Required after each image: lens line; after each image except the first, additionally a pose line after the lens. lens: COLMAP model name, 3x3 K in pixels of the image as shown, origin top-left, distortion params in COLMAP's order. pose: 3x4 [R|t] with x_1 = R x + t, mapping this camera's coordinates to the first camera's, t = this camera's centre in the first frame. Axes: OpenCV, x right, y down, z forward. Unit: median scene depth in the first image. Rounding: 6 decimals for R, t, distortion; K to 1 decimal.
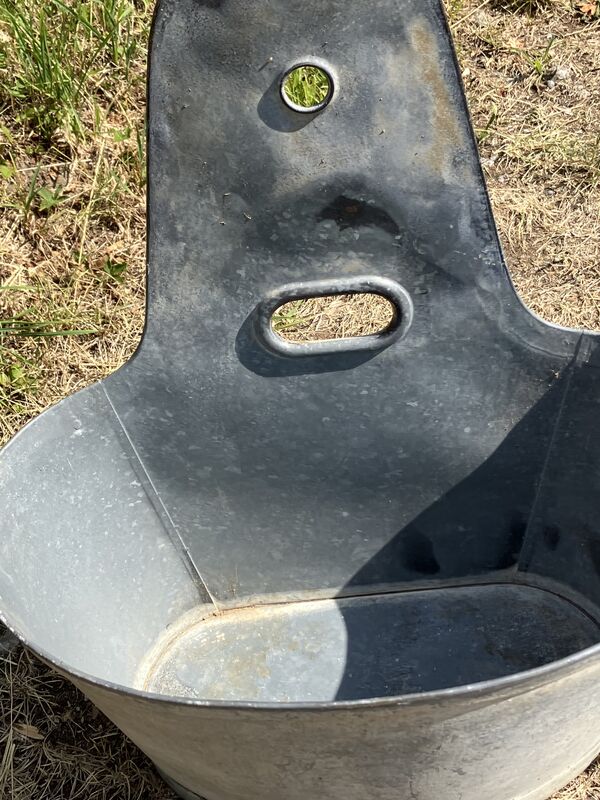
lens RADIAL K [[1183.5, 0, 261.1], [0, 1183.5, 398.0], [0, 0, 1]] dist [0.058675, 0.000000]
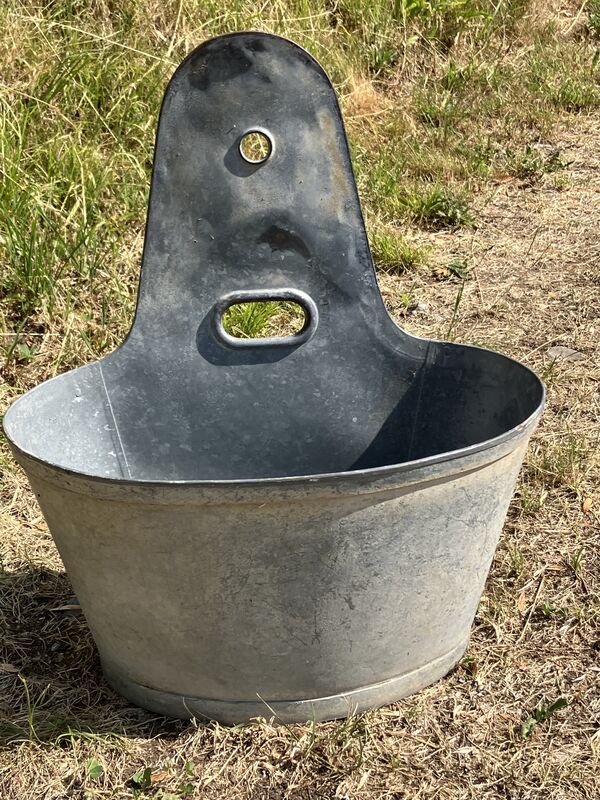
lens RADIAL K [[1183.5, 0, 311.7], [0, 1183.5, 396.9], [0, 0, 1]] dist [0.058675, 0.000000]
pose [[0.990500, 0.052310, 0.127171, -0.062810], [-0.006070, 0.940550, -0.339602, 0.518712], [-0.137375, 0.335604, 0.931932, -0.344497]]
